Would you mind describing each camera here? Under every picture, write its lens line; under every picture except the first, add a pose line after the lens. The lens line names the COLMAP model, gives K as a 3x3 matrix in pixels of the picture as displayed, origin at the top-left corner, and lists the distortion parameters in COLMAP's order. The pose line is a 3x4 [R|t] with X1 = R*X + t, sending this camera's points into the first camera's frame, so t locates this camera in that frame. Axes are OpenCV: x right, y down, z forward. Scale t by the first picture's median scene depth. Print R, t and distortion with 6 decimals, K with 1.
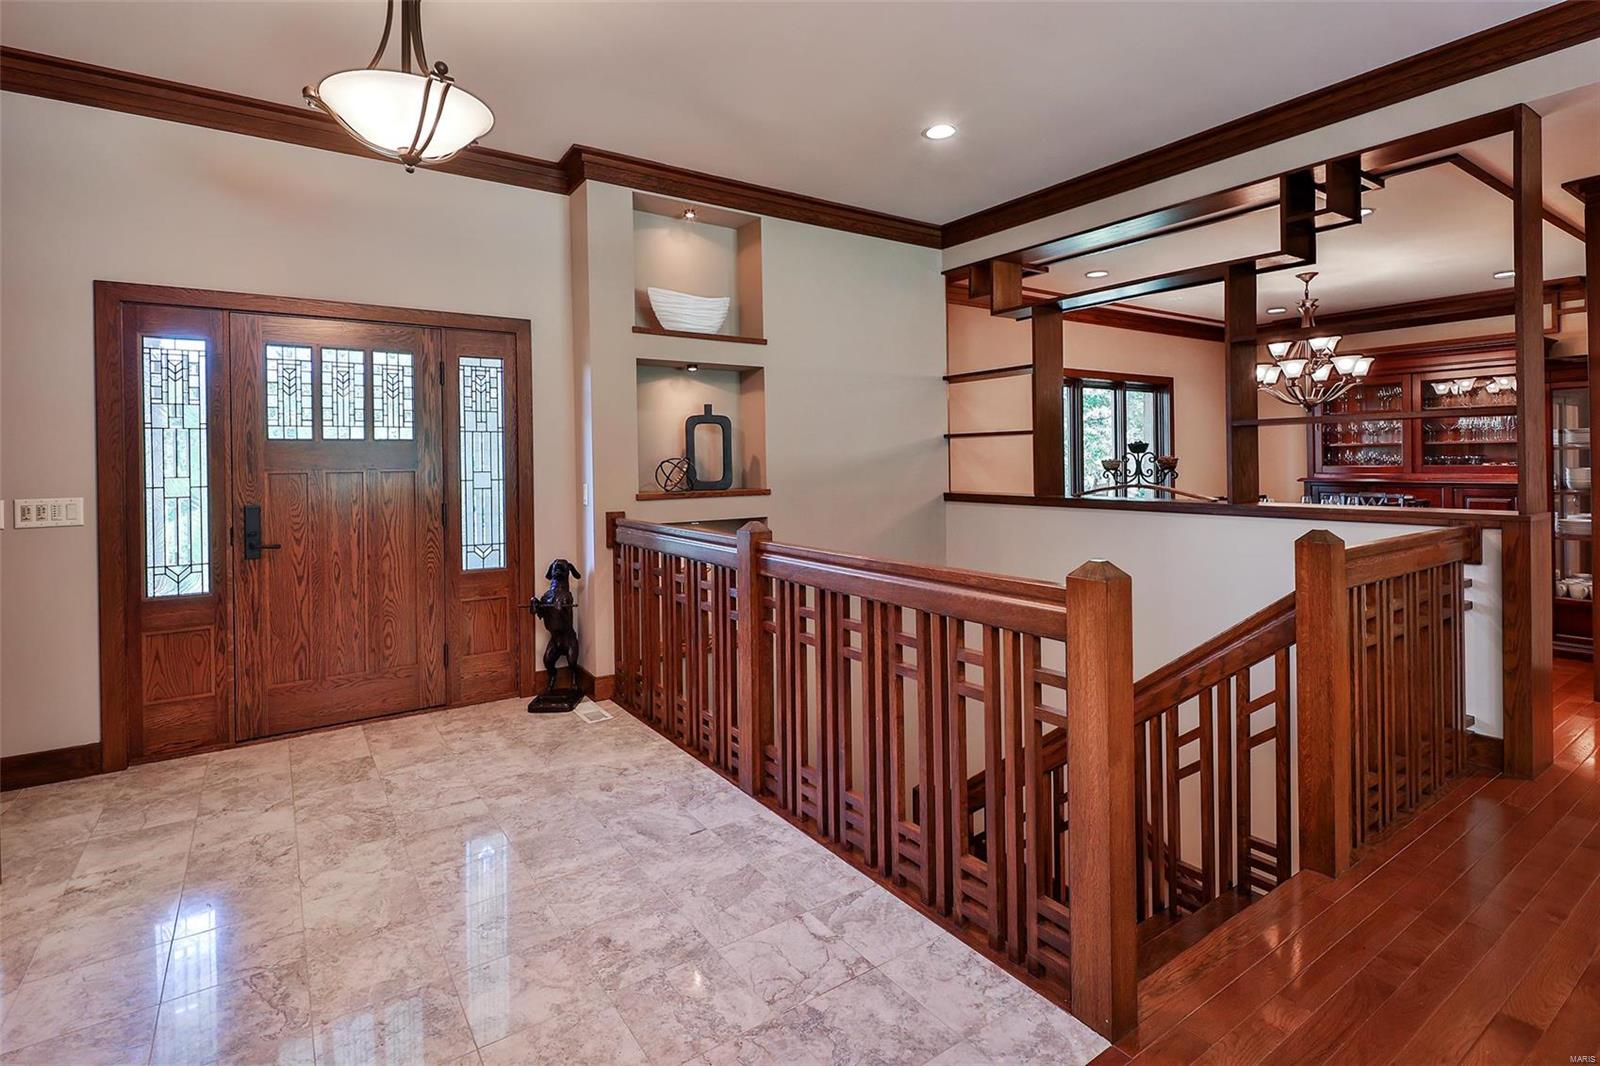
lens RADIAL K [[779.1, 0, 798.0], [0, 779.1, 454.6], [0, 0, 1]] dist [0.000409, 0.000010]
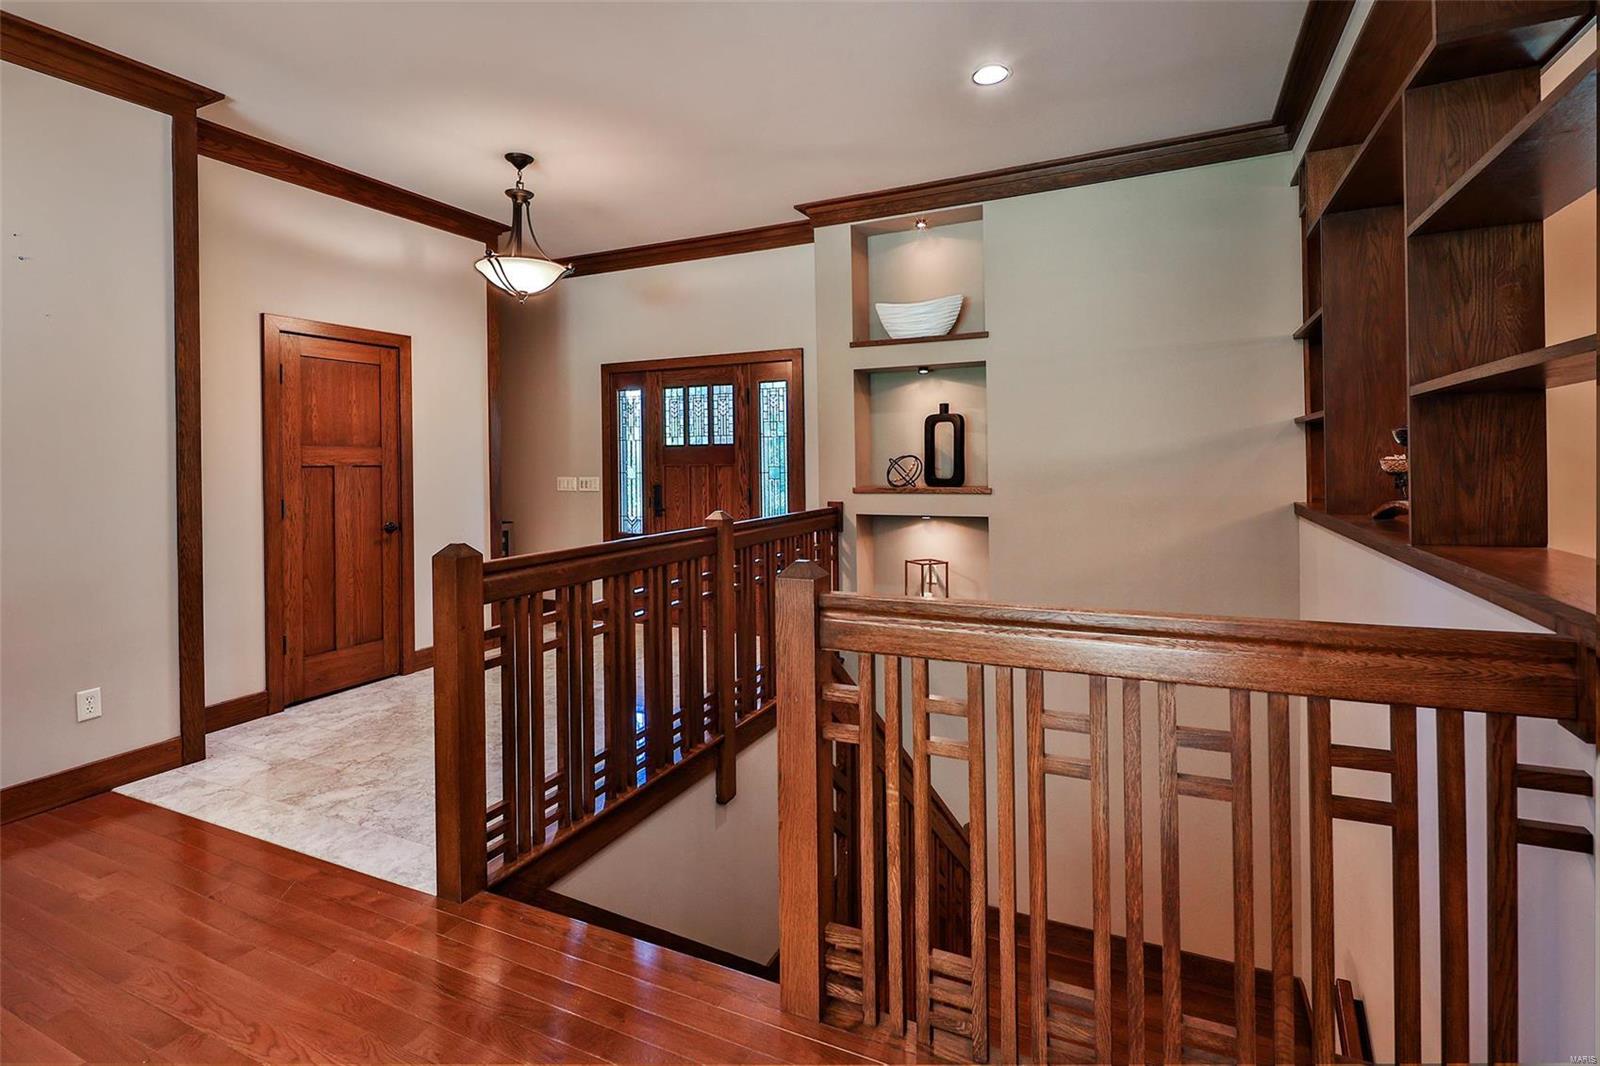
lens RADIAL K [[762.7, 0, 800.2], [0, 762.7, 466.2], [0, 0, 1]] dist [0.012719, -0.000044]
pose [[0.495191, 0.009862, -0.868728, 0.791613], [0.007140, 0.999856, 0.015421, 0.001367], [0.868755, -0.013839, 0.495049, 0.401949]]
